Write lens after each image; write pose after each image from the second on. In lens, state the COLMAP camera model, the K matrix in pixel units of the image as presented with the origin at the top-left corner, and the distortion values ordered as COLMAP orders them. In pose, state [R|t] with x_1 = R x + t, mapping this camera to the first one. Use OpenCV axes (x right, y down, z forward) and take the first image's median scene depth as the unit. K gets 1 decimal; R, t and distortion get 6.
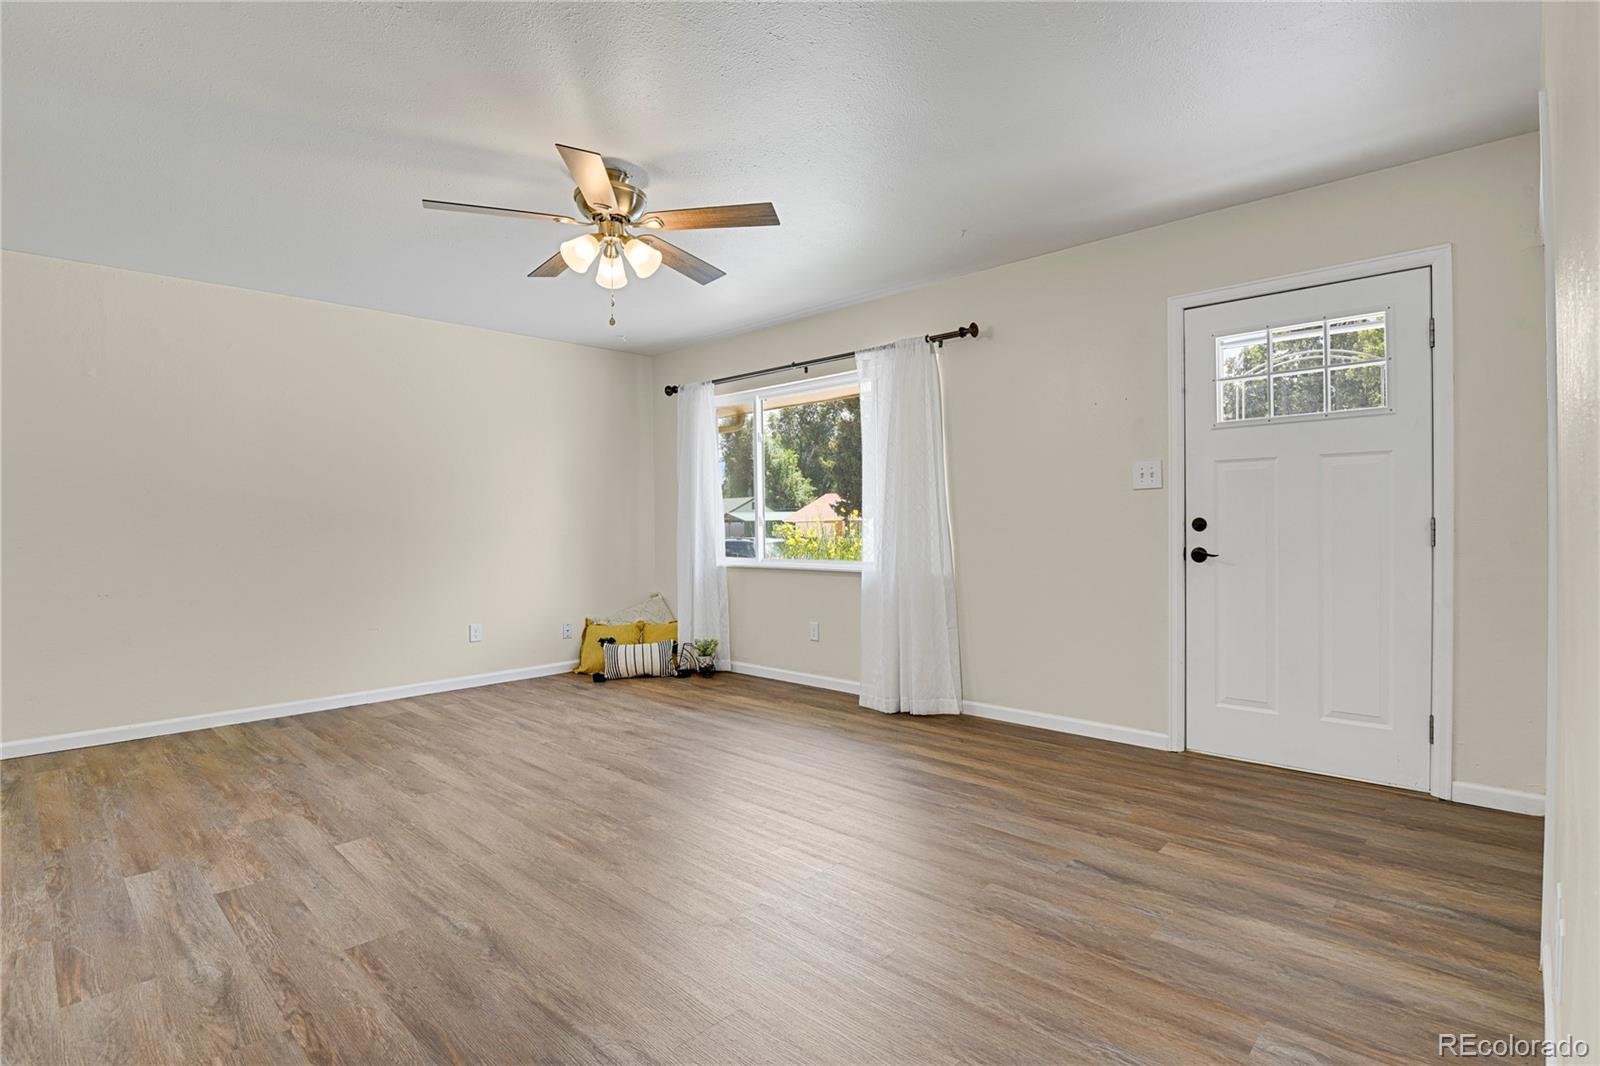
lens RADIAL K [[788.3, 0, 809.3], [0, 788.3, 537.3], [0, 0, 1]] dist [-0.028755, 0.000260]
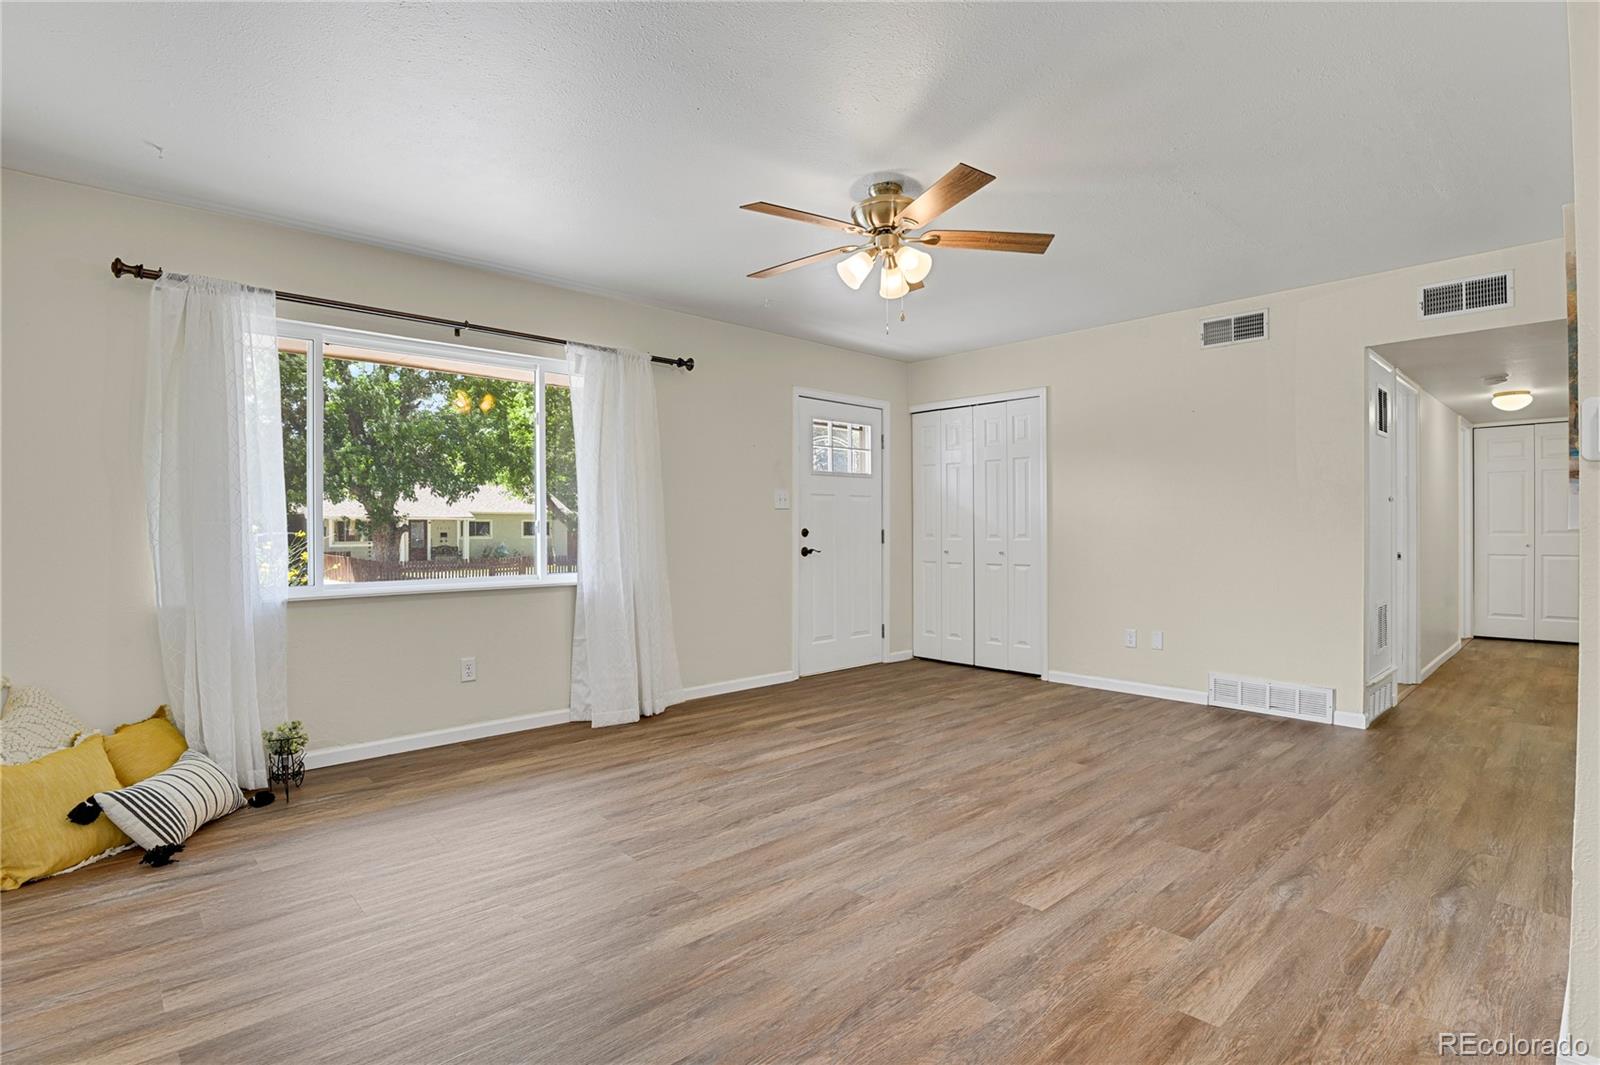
lens RADIAL K [[788.3, 0, 812.6], [0, 788.3, 536.2], [0, 0, 1]] dist [-0.028755, 0.000260]
pose [[0.044339, 0.002717, 0.999013, -1.341574], [0.023764, 0.999710, -0.003774, -0.002820], [-0.998734, 0.023908, 0.044262, 1.105019]]
